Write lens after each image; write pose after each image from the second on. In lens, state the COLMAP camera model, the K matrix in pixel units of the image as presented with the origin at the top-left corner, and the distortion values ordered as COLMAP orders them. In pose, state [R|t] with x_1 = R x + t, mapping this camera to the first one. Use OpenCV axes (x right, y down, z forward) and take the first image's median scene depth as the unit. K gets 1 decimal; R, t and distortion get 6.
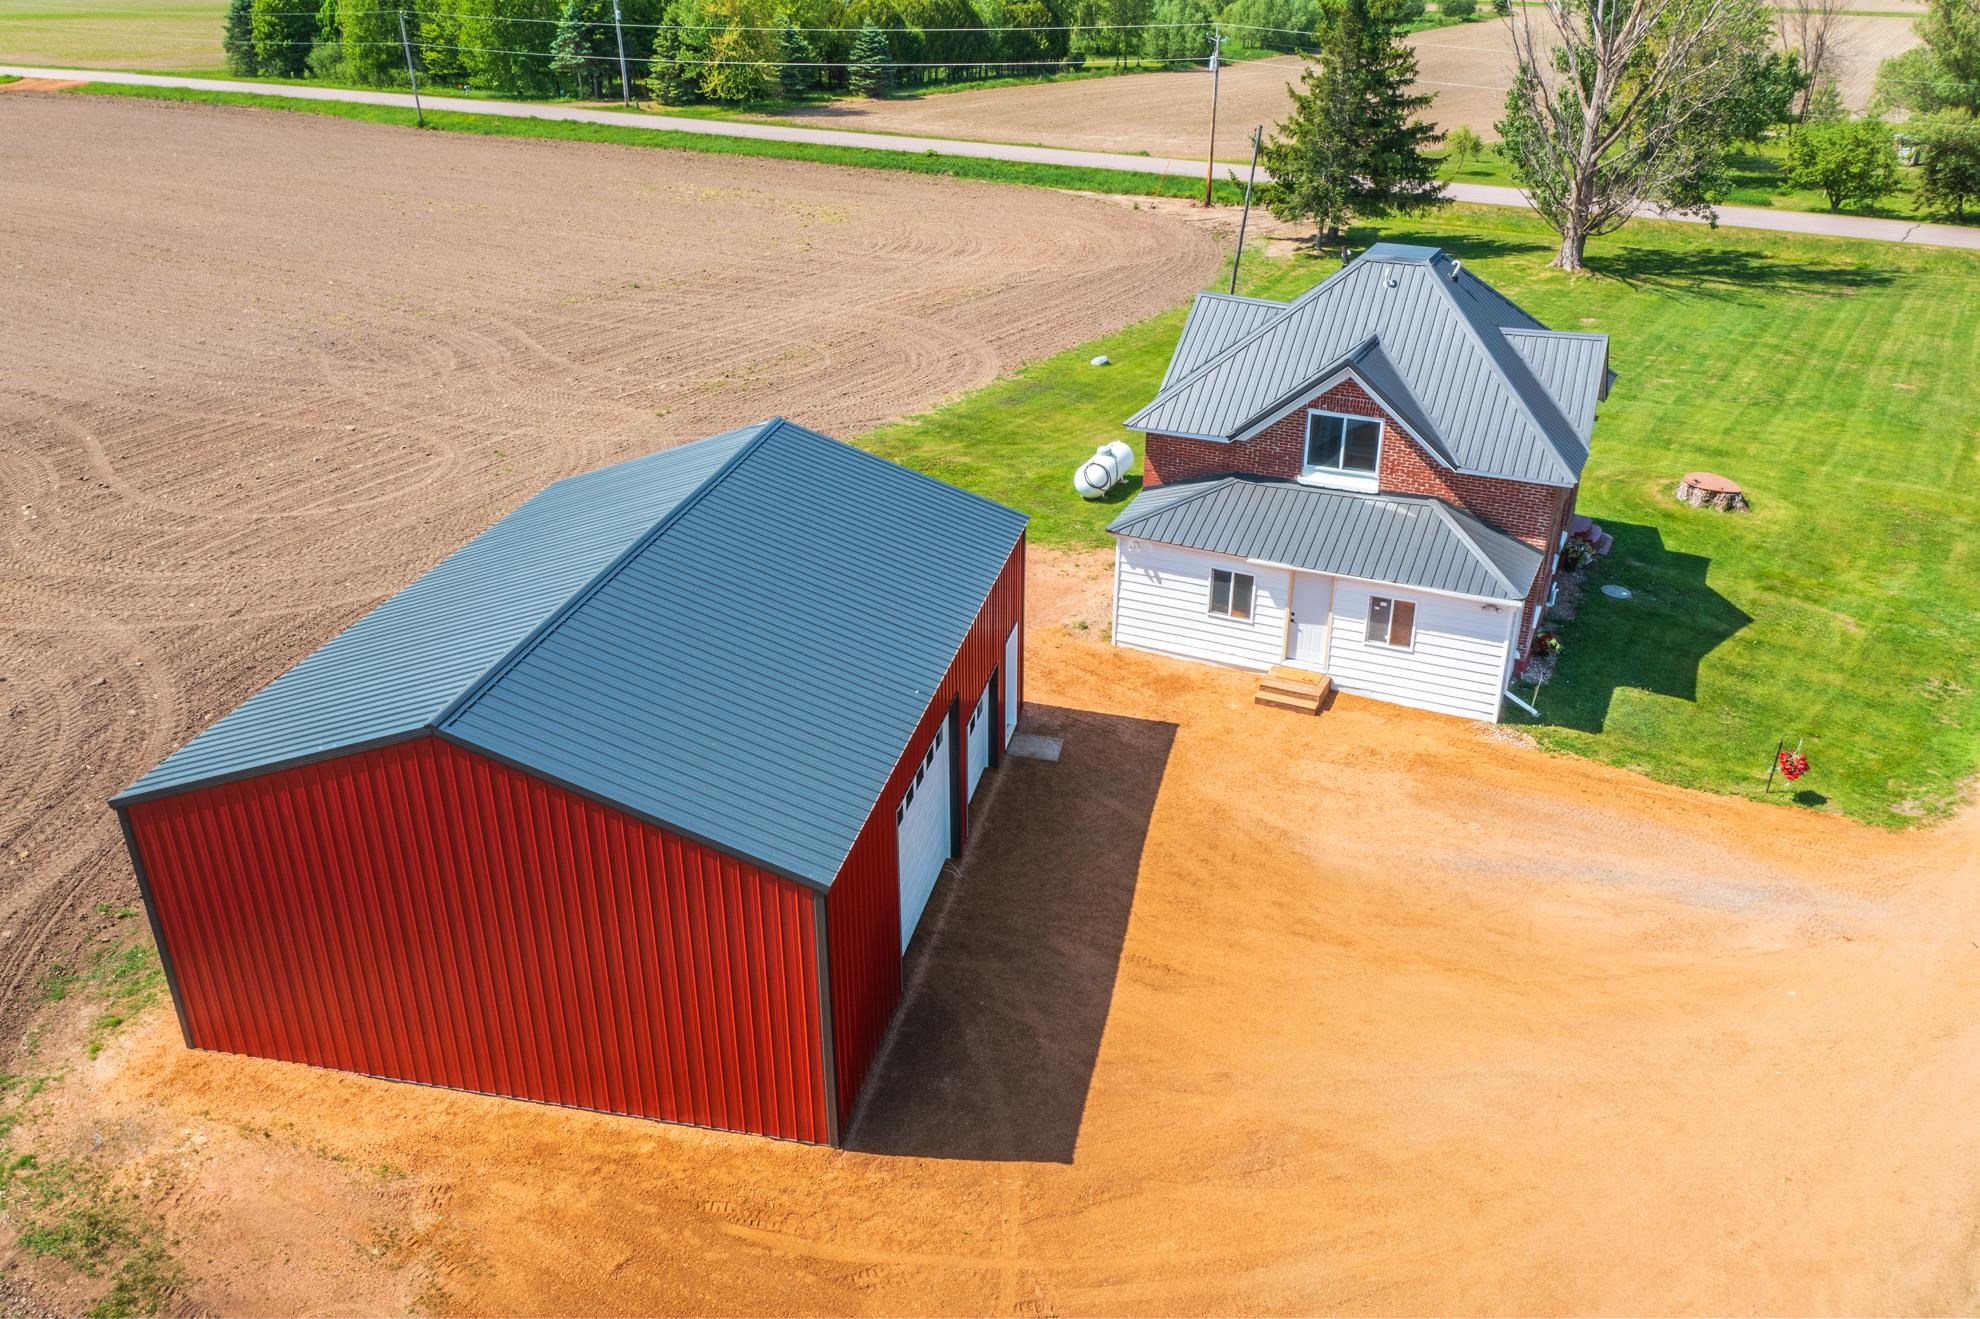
lens RADIAL K [[1558.0, 0, 1002.5], [0, 1558.0, 666.3], [0, 0, 1]] dist [-0.020616, -0.001105]
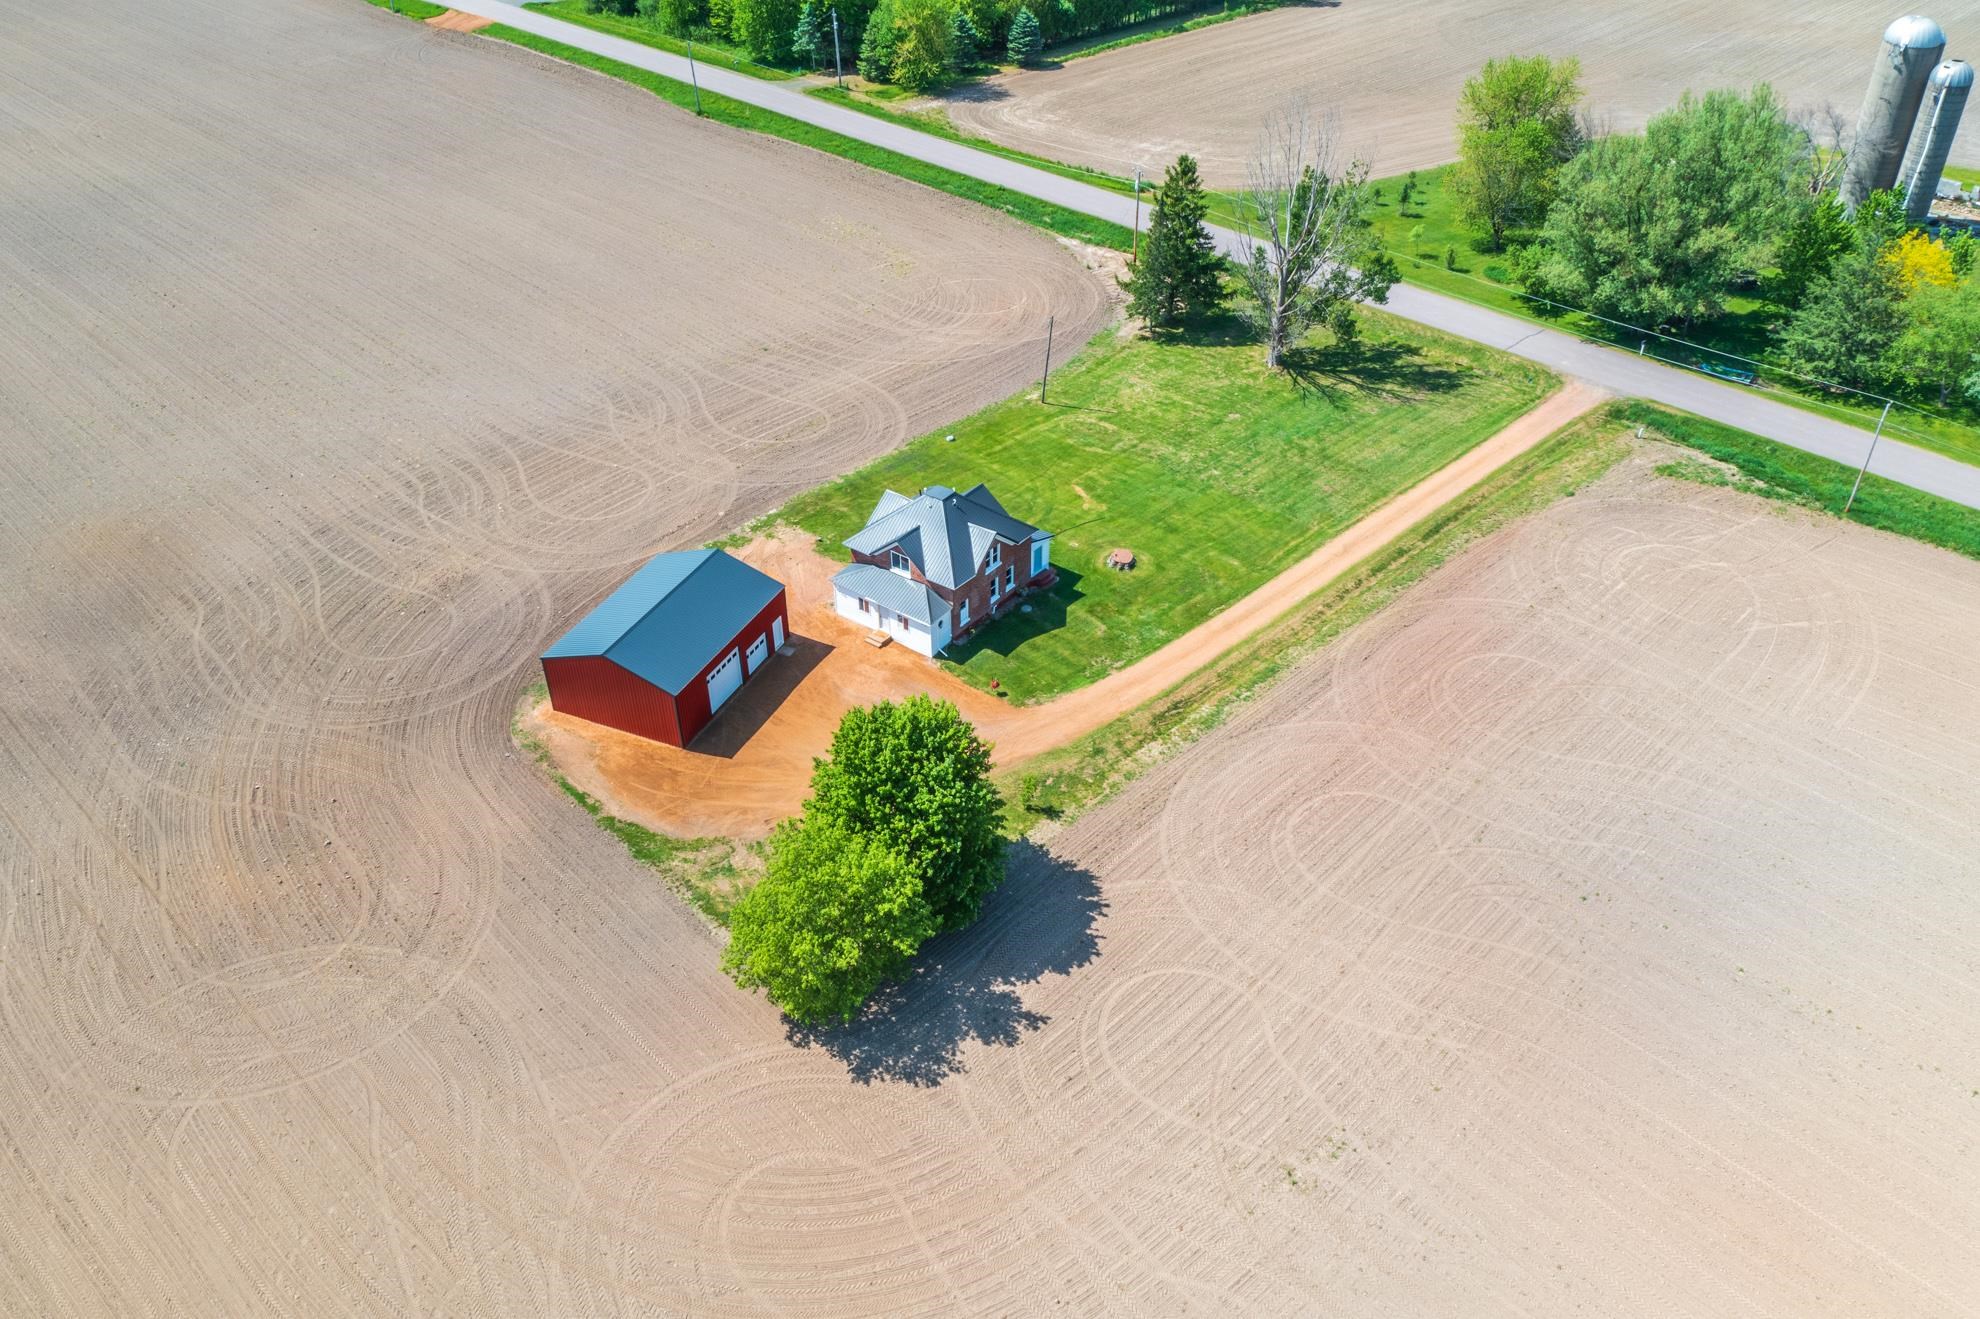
lens RADIAL K [[1558.0, 0, 1001.3], [0, 1558.0, 662.2], [0, 0, 1]] dist [-0.020616, -0.001105]
pose [[0.976755, 0.117894, -0.179026, 0.984185], [-0.083225, 0.978227, 0.190121, -0.549576], [0.197543, -0.170803, 0.965300, -1.973883]]
